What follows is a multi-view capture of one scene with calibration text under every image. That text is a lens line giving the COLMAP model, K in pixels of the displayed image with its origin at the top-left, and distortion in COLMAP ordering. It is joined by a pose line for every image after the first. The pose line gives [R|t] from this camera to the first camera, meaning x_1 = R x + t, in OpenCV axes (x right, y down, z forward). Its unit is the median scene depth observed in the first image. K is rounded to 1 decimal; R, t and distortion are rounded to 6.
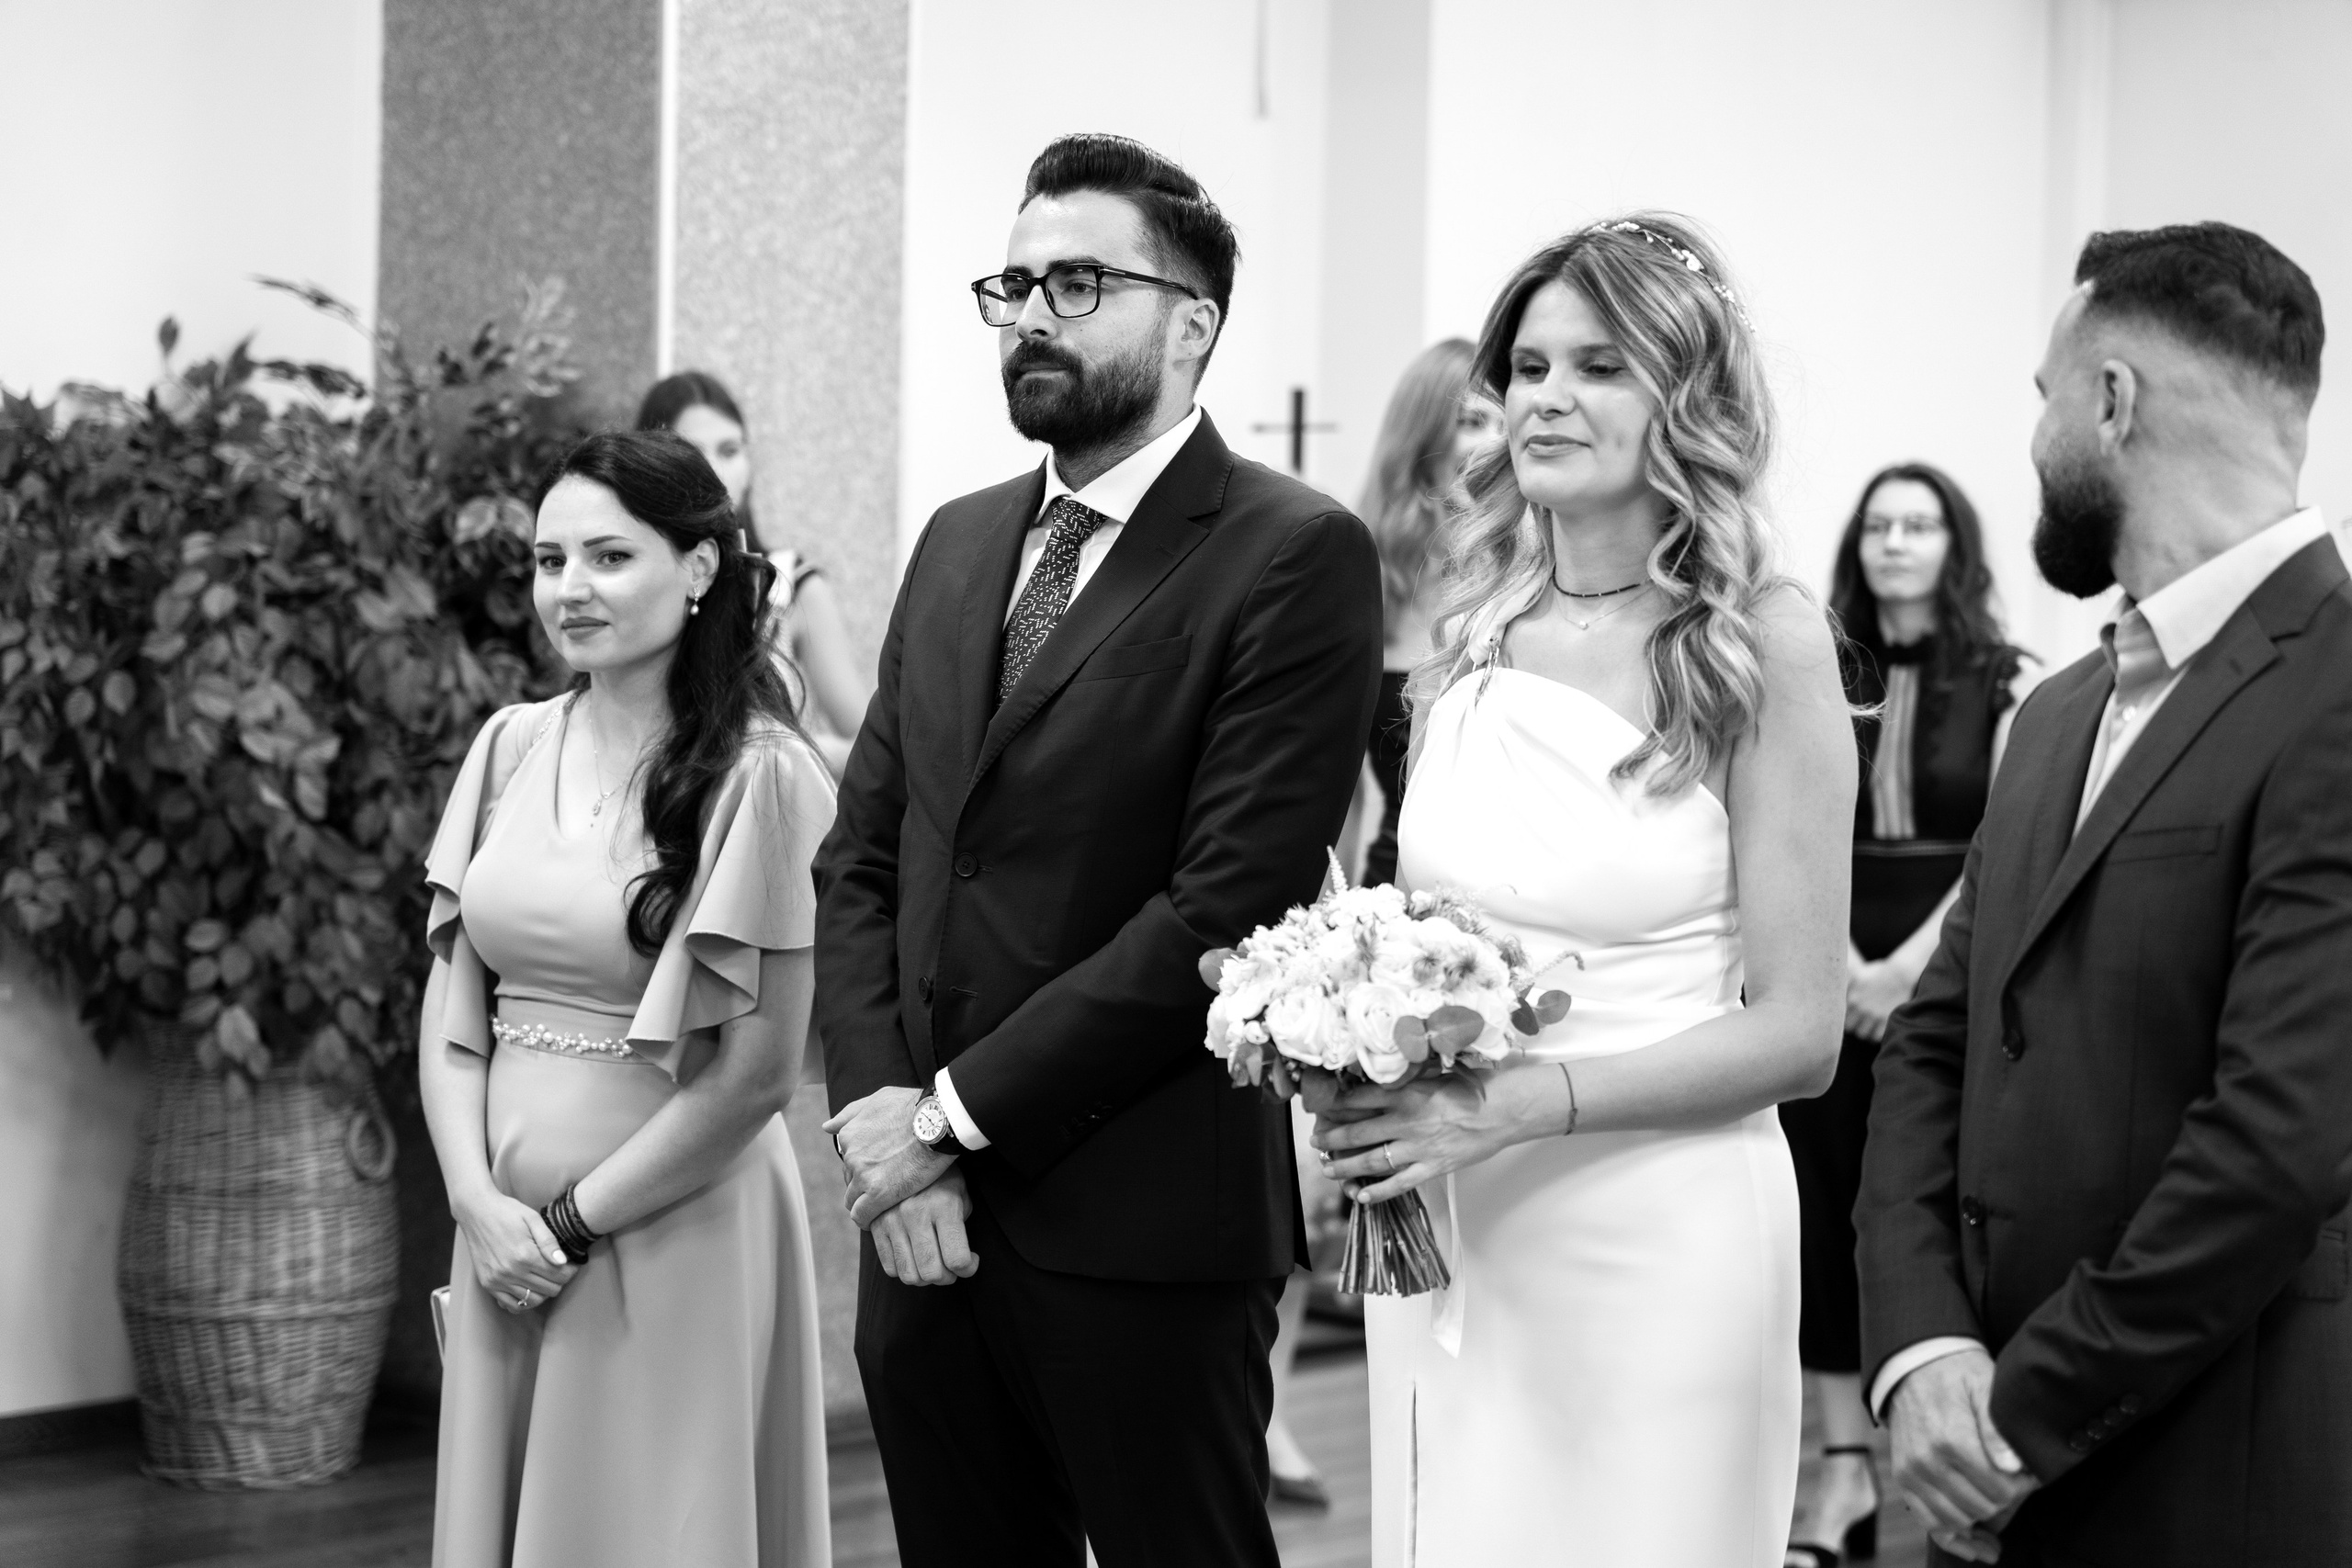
lens RADIAL K [[4677.3, 0, 1176.0], [0, 4677.3, 784.0], [0, 0, 1]] dist [0.016622, 2.319303]
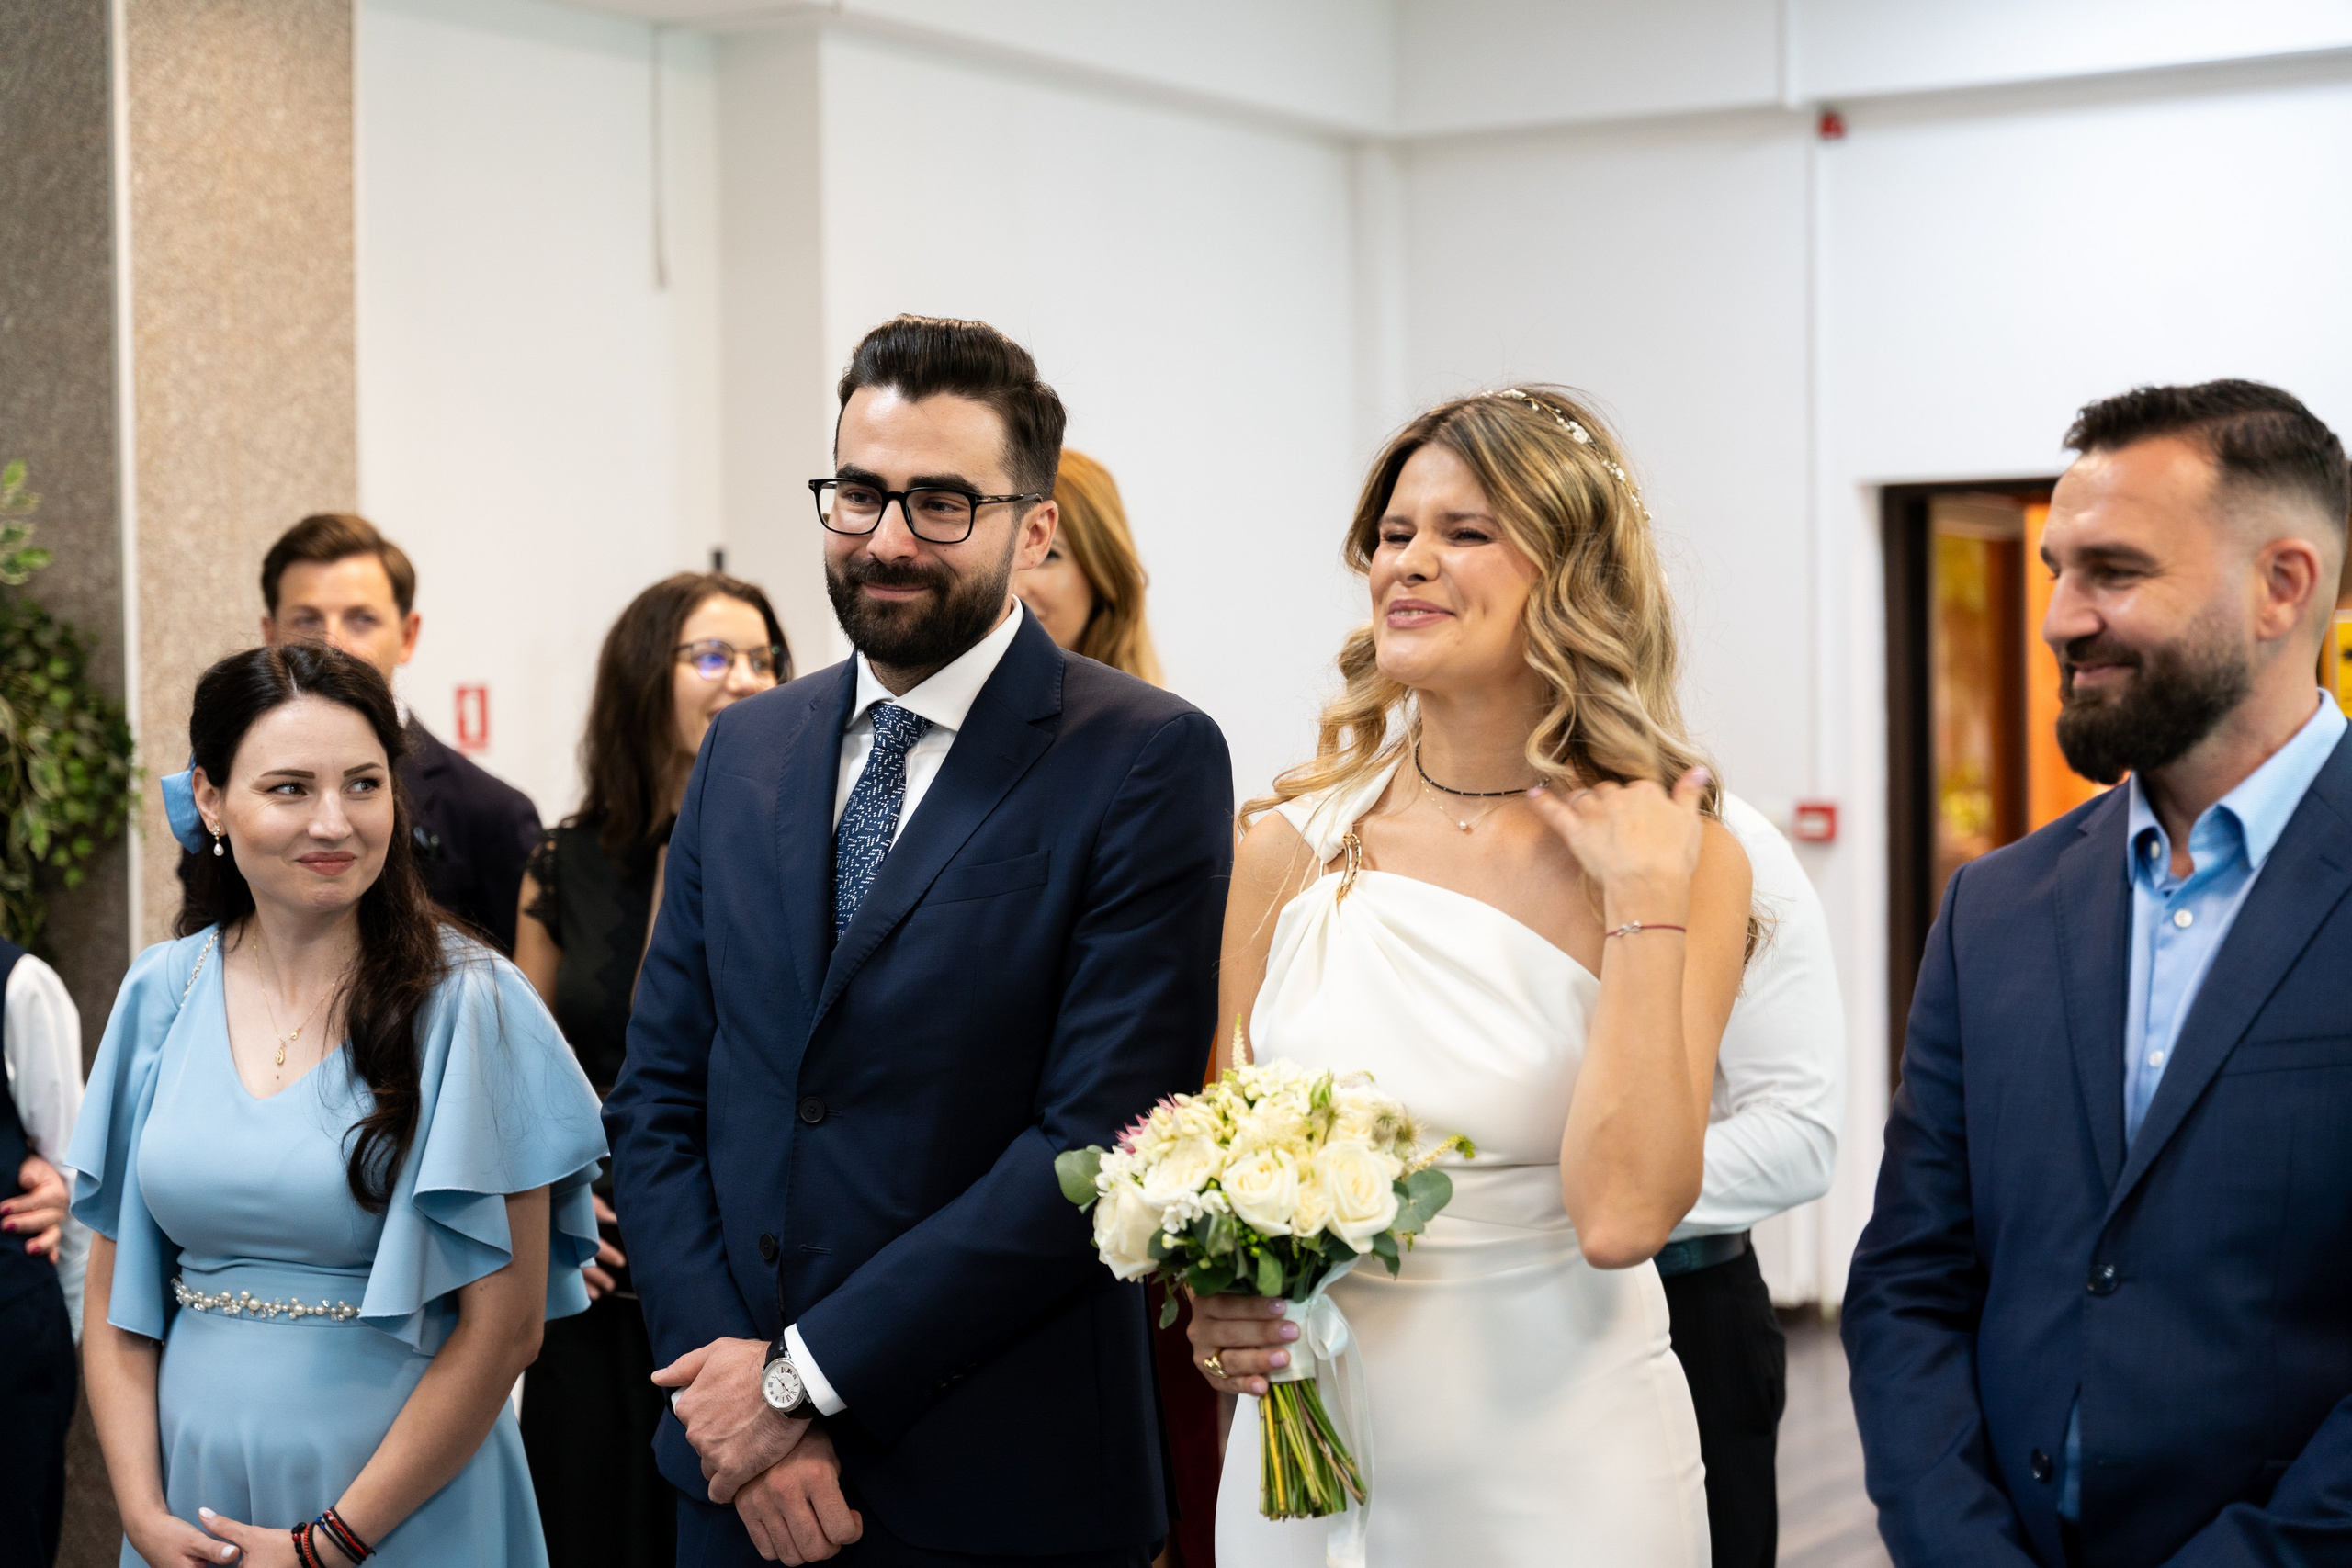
lens RADIAL K [[4113.8, 0, 1176.0], [0, 4113.8, 784.0], [0, 0, 1]] dist [0.133452, -0.182814]
pose [[0.979484, -0.042689, 0.196948, -0.067602], [0.046726, 0.998781, -0.015892, -0.015602], [-0.196029, 0.024768, 0.980285, 0.100604]]
